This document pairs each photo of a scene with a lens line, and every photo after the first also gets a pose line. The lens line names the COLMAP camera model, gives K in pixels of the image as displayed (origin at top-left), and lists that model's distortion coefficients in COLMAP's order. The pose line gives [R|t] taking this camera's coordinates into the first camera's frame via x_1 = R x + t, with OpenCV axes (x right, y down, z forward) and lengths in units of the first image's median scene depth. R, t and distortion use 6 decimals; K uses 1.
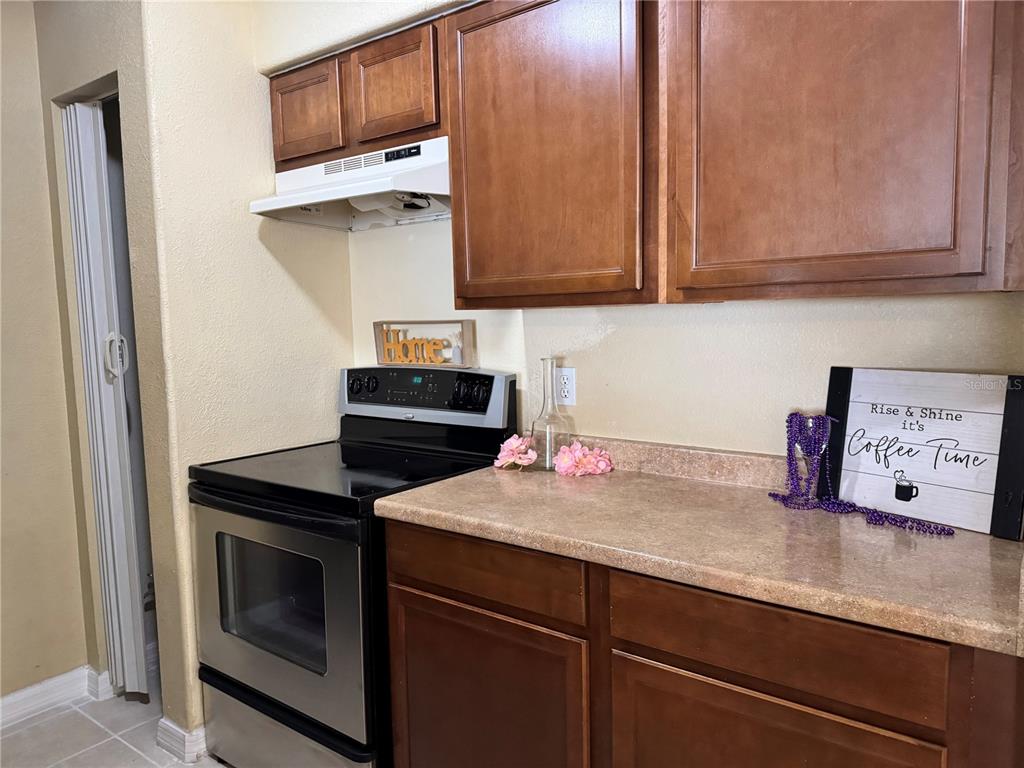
lens RADIAL K [[729.5, 0, 513.2], [0, 729.5, 383.1], [0, 0, 1]] dist [0.082928, -0.068834]
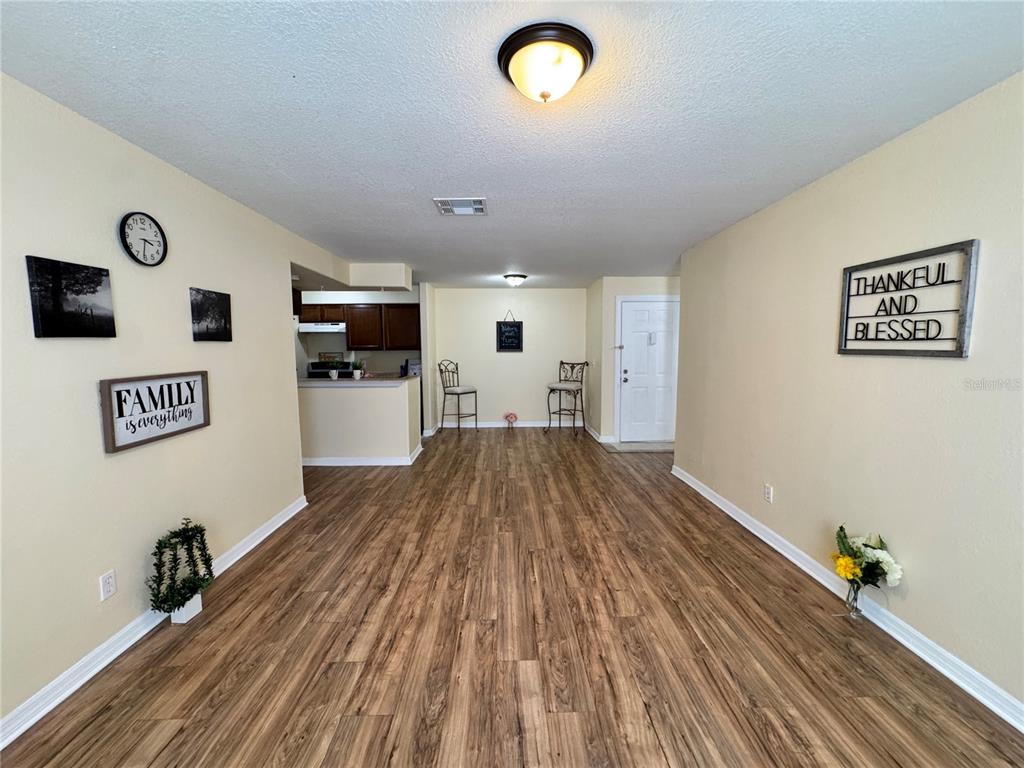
lens RADIAL K [[414.7, 0, 510.0], [0, 414.7, 381.9], [0, 0, 1]] dist [-0.003627, -0.000383]
pose [[0.782952, -0.035035, 0.621095, -1.168947], [0.047668, 0.998856, -0.003747, 0.232535], [-0.620253, 0.032540, 0.783726, -2.530047]]
